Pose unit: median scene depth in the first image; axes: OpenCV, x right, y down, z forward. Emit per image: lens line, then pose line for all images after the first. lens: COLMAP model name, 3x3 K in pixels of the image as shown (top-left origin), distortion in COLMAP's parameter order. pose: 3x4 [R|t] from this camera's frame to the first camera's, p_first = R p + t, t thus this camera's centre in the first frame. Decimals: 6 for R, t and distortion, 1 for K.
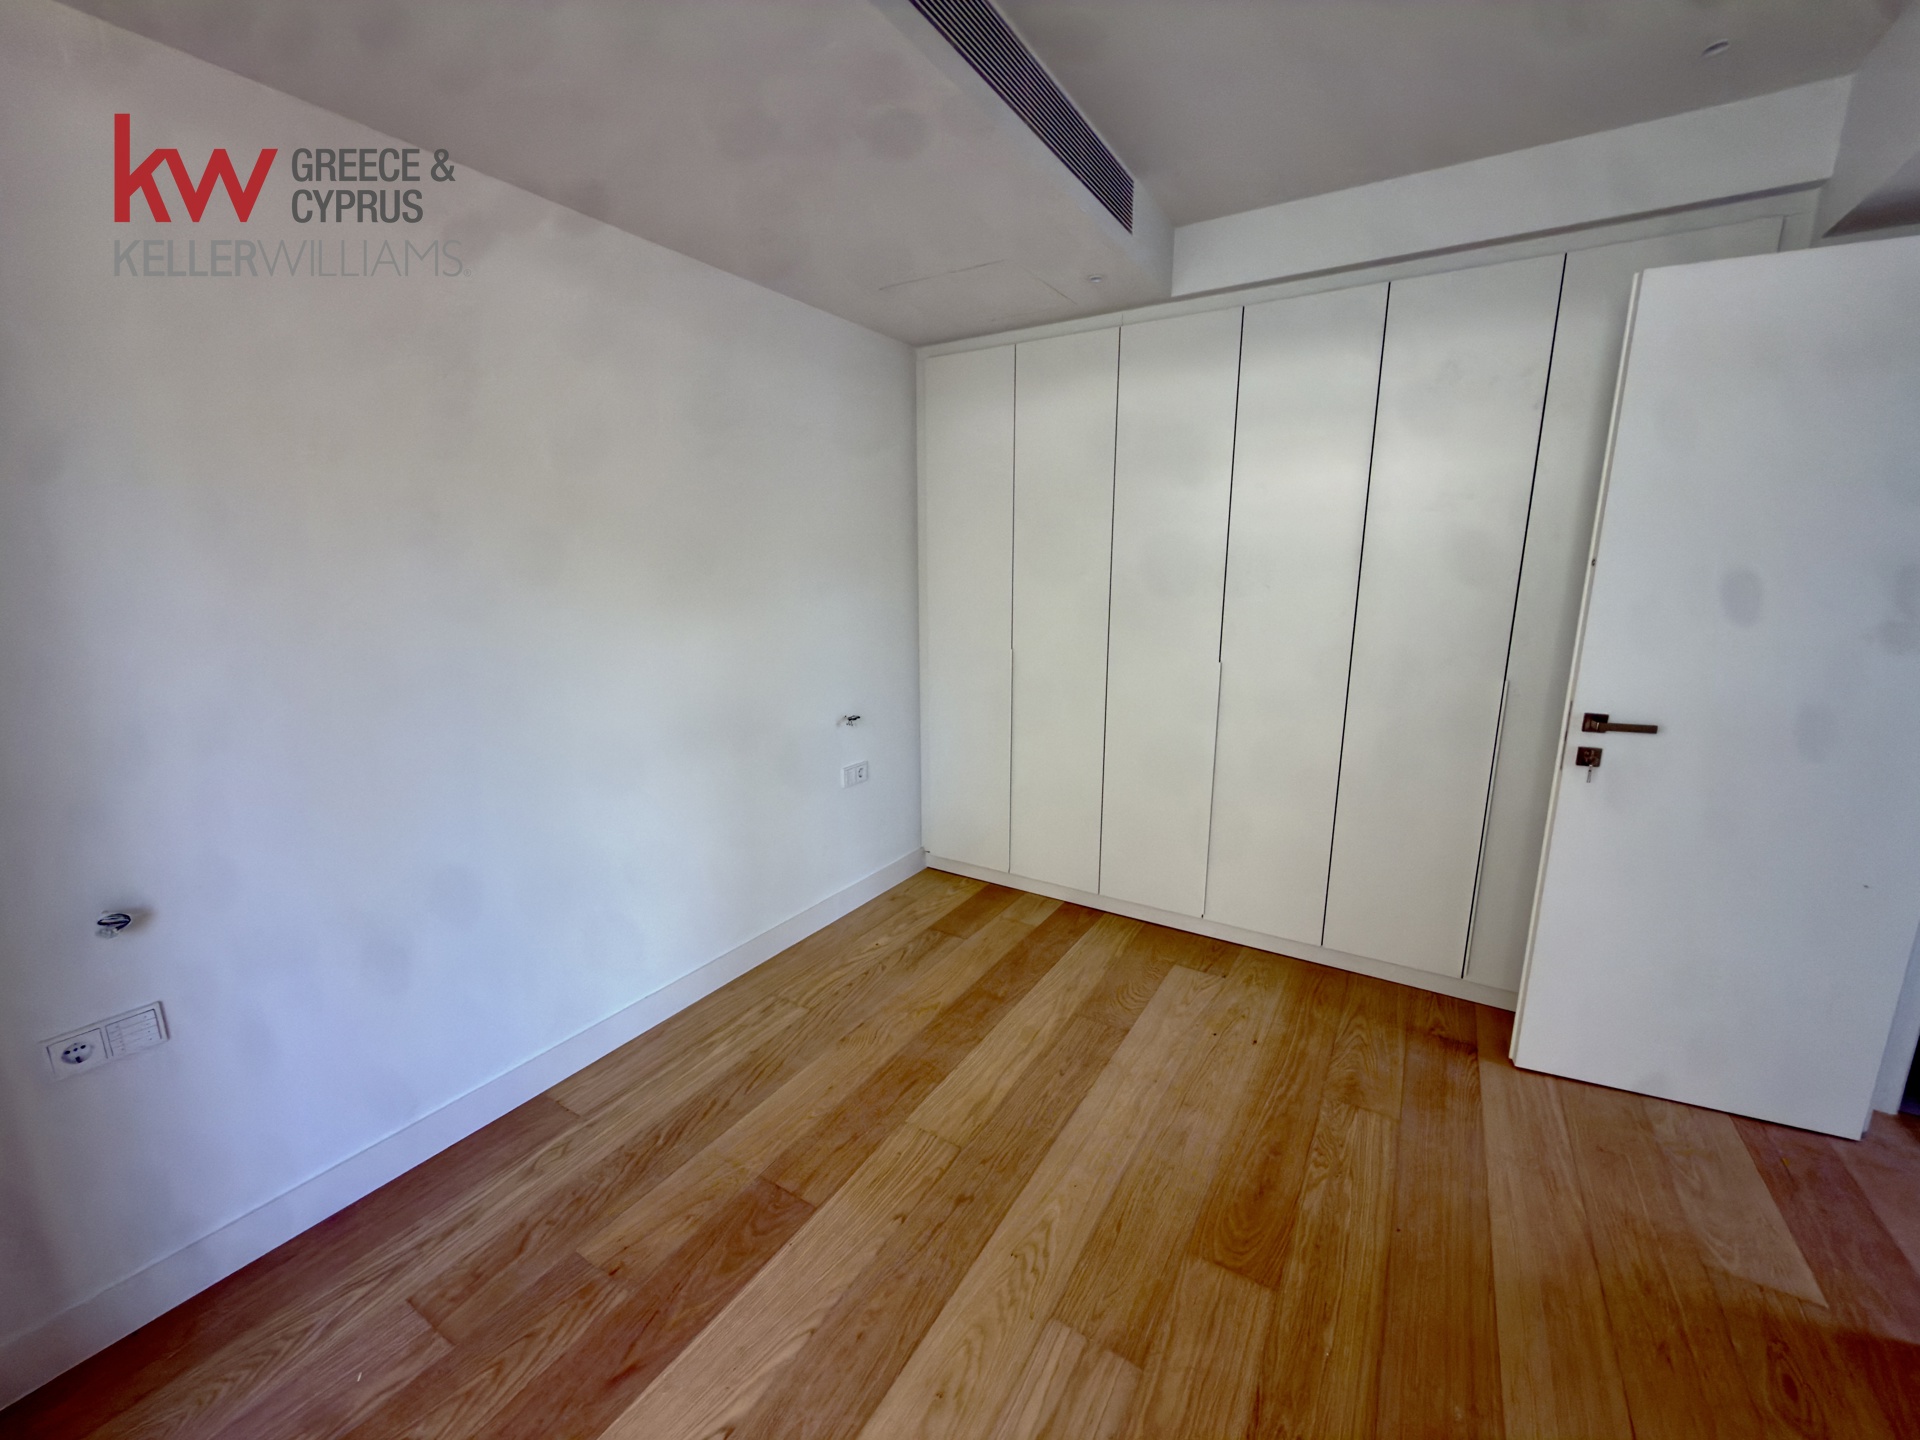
lens RADIAL K [[768.2, 0, 960.8], [0, 768.2, 717.2], [0, 0, 1]] dist [-0.003963, -0.000446]
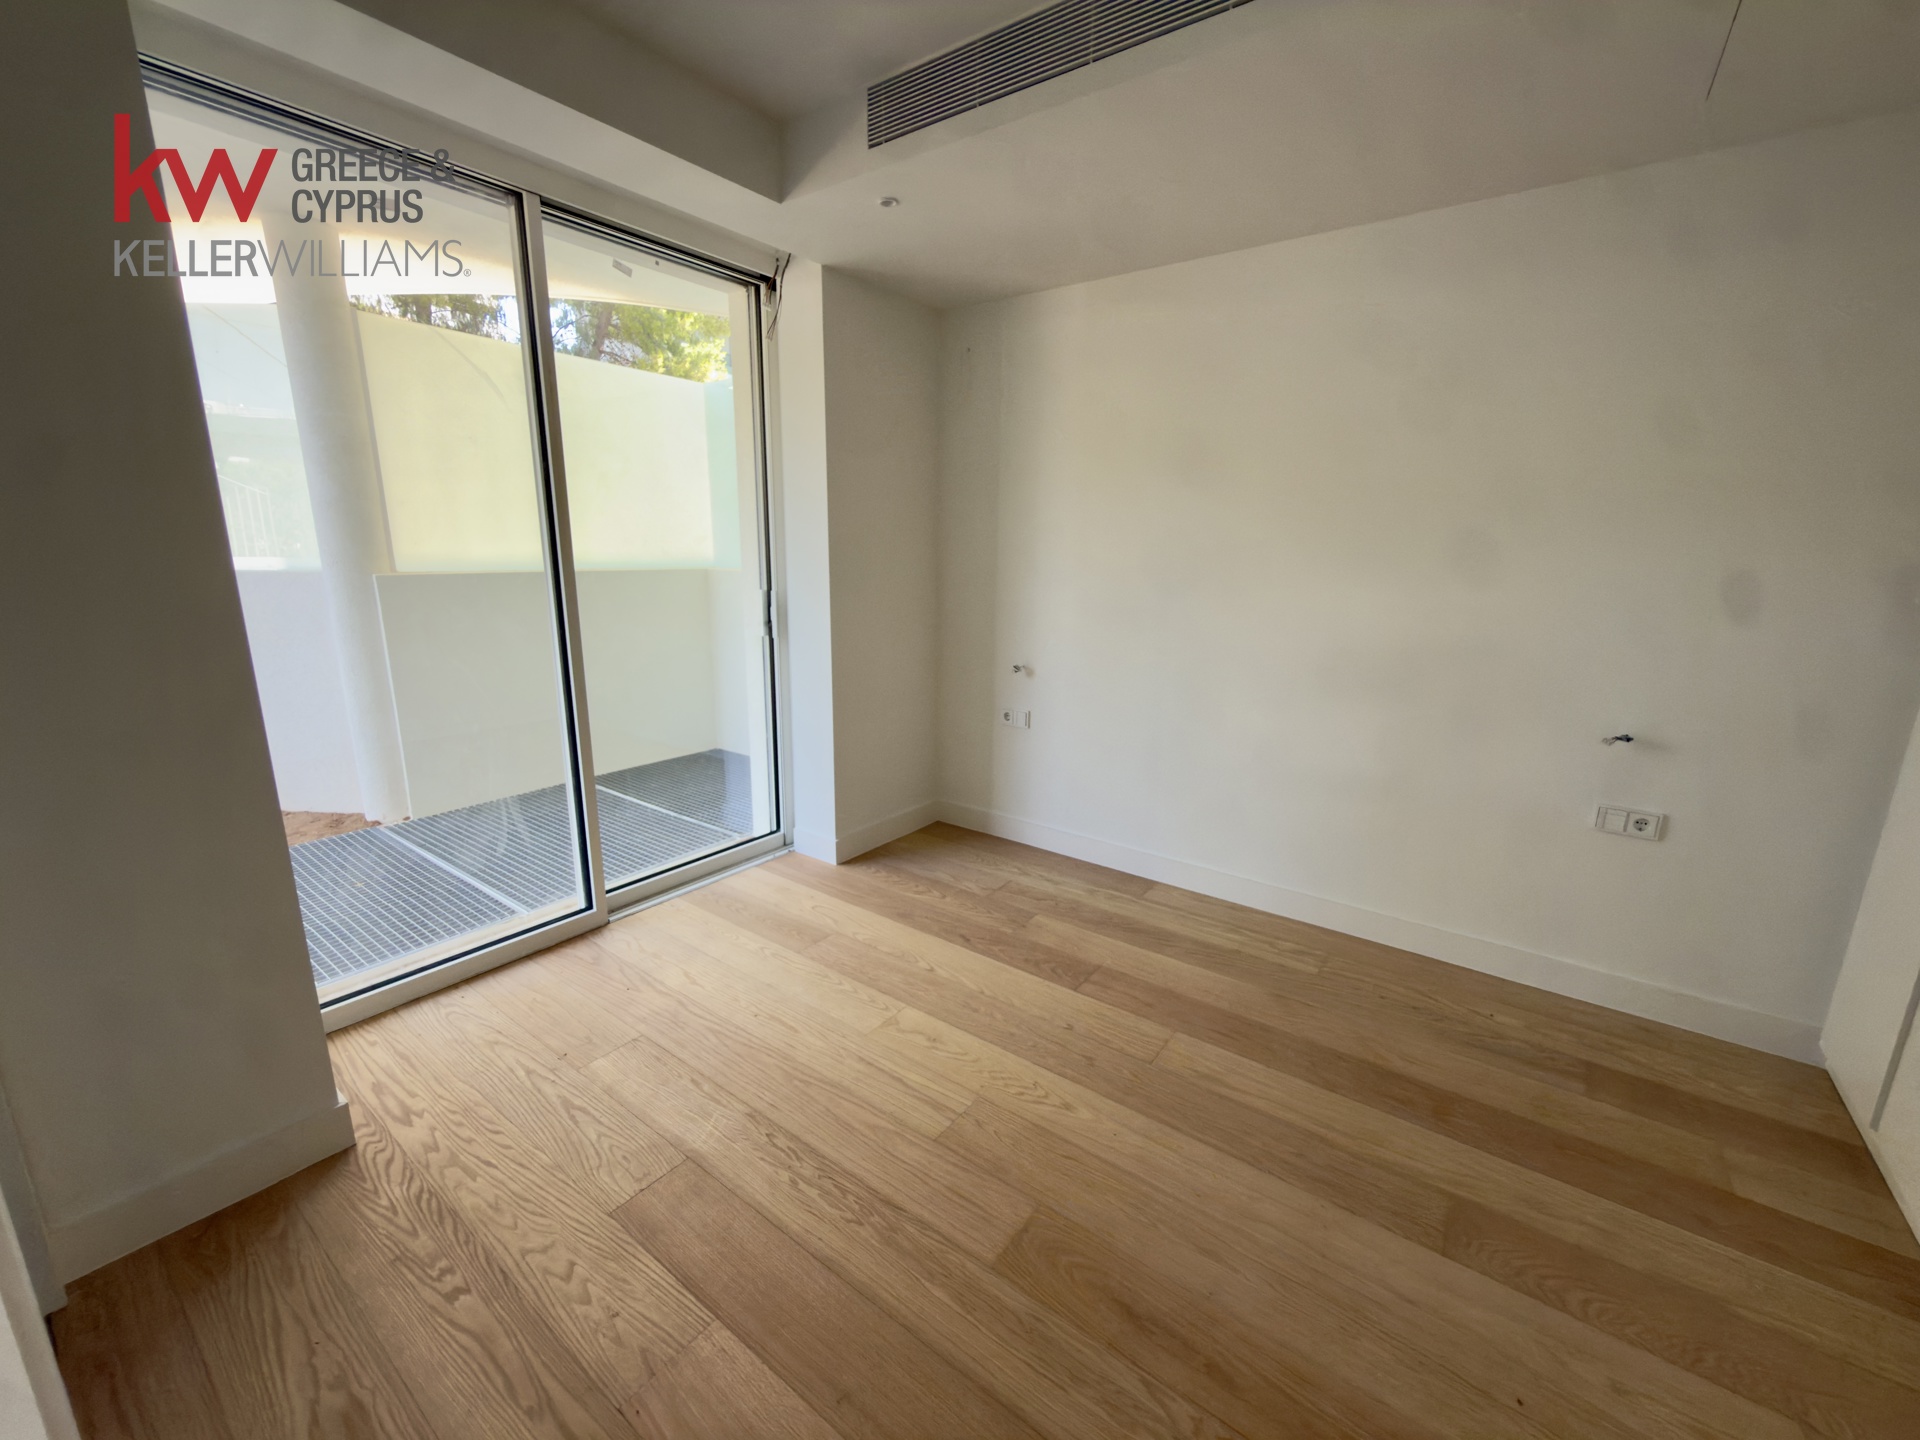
lens RADIAL K [[768.2, 0, 968.3], [0, 768.2, 722.1], [0, 0, 1]] dist [-0.003963, -0.000446]
pose [[-0.084506, 0.221881, -0.971405, 0.875654], [-0.211006, 0.948798, 0.235073, -0.076945], [0.973825, 0.224838, -0.033360, 0.629929]]
